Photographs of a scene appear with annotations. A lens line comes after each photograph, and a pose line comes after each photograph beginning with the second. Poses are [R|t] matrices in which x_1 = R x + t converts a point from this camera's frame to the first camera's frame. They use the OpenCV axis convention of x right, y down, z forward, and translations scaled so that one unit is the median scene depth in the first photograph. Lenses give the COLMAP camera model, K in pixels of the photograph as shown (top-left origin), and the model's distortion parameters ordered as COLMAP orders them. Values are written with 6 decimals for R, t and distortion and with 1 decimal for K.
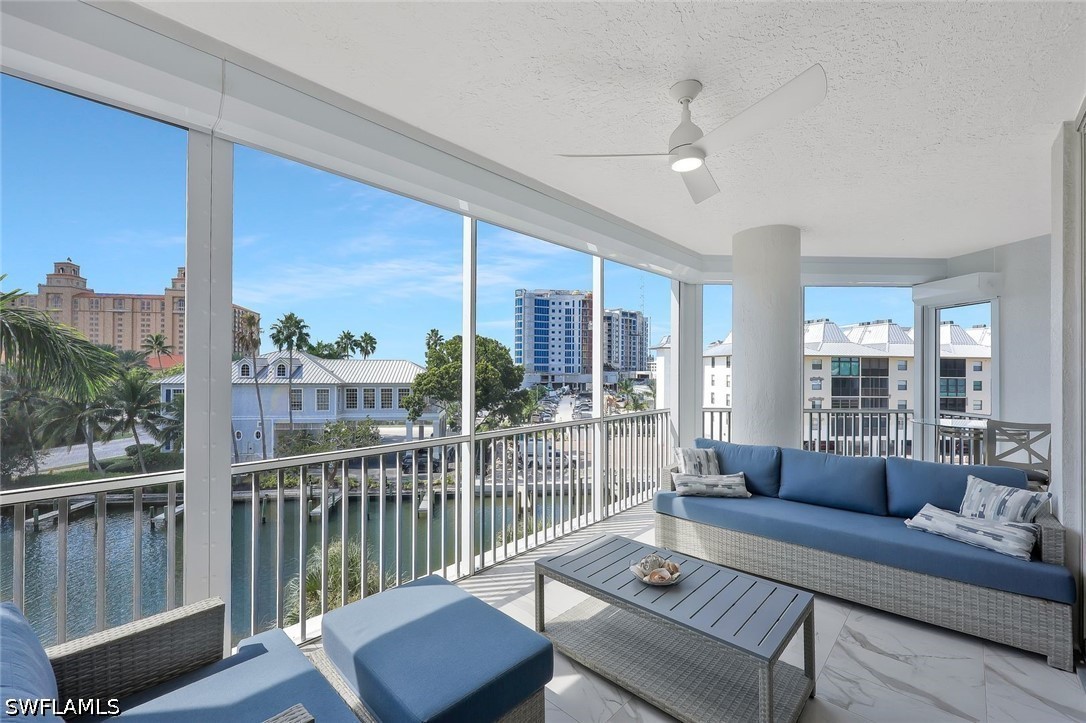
lens RADIAL K [[443.2, 0, 540.3], [0, 443.2, 368.5], [0, 0, 1]] dist [-0.002519, -0.000201]
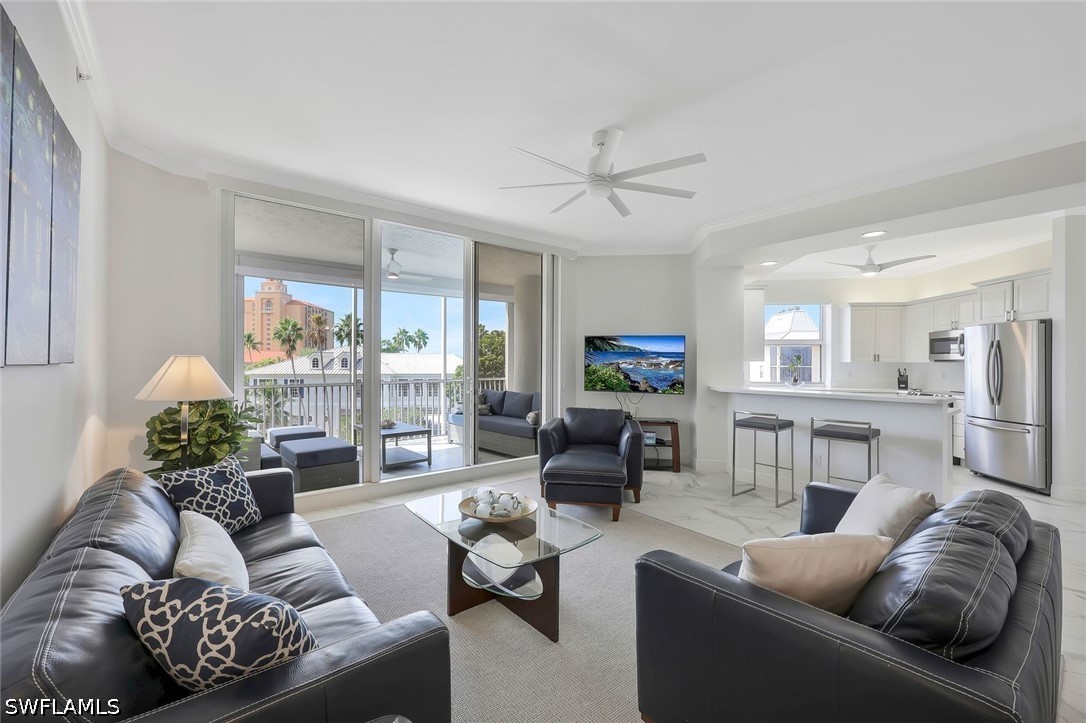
lens RADIAL K [[443.2, 0, 540.5], [0, 443.2, 361.7], [0, 0, 1]] dist [-0.002519, -0.000201]
pose [[0.991139, -0.004215, -0.132759, 0.075174], [0.004250, 0.999991, -0.000018, 0.003515], [0.132757, -0.000546, 0.991148, -0.076145]]
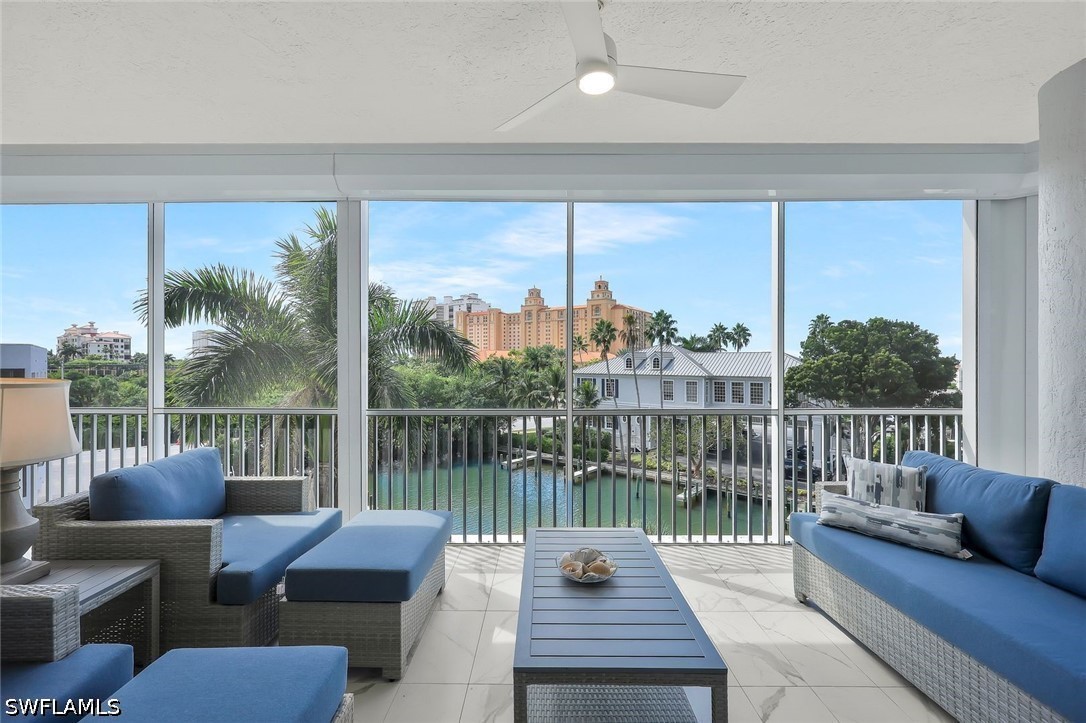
lens RADIAL K [[455.3, 0, 543.0], [0, 455.3, 361.9], [0, 0, 1]] dist [0.003203, 0.000367]
pose [[0.690370, -0.003080, -0.723449, 0.040580], [0.002507, 0.999995, -0.001865, 0.002586], [0.723452, -0.000526, 0.690375, 0.014738]]
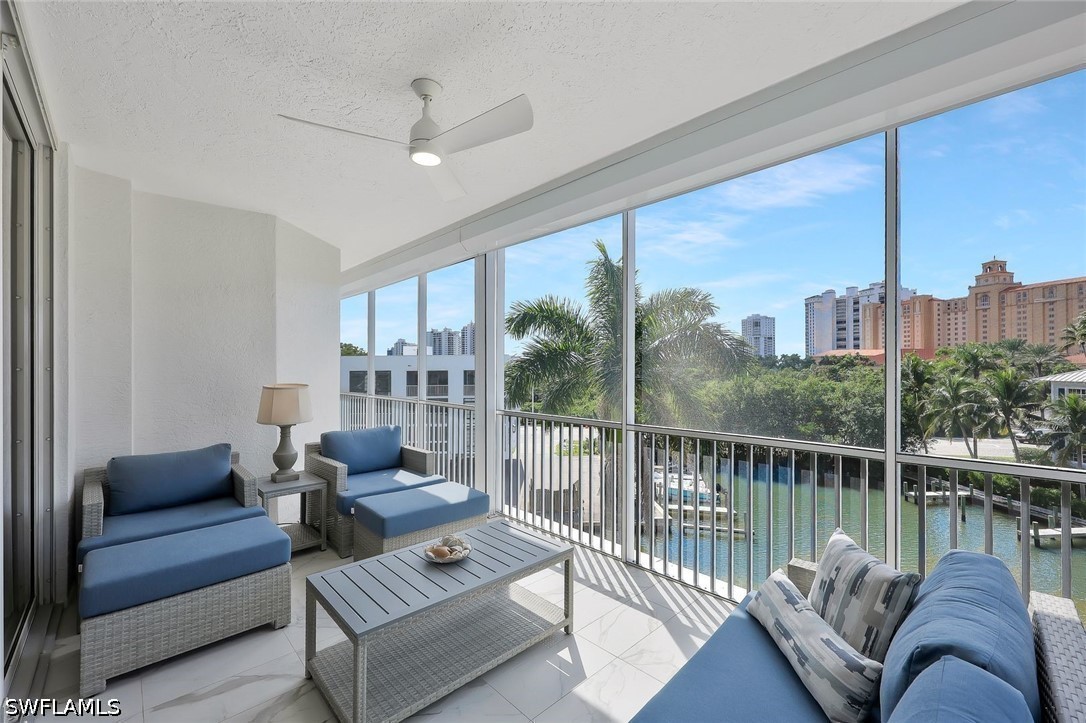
lens RADIAL K [[455.3, 0, 553.0], [0, 455.3, 362.1], [0, 0, 1]] dist [0.003203, 0.000367]
pose [[-0.034582, -0.009546, -0.999356, 0.063391], [0.004701, 0.999942, -0.009714, 0.001164], [0.999391, -0.005034, -0.034536, 0.061353]]
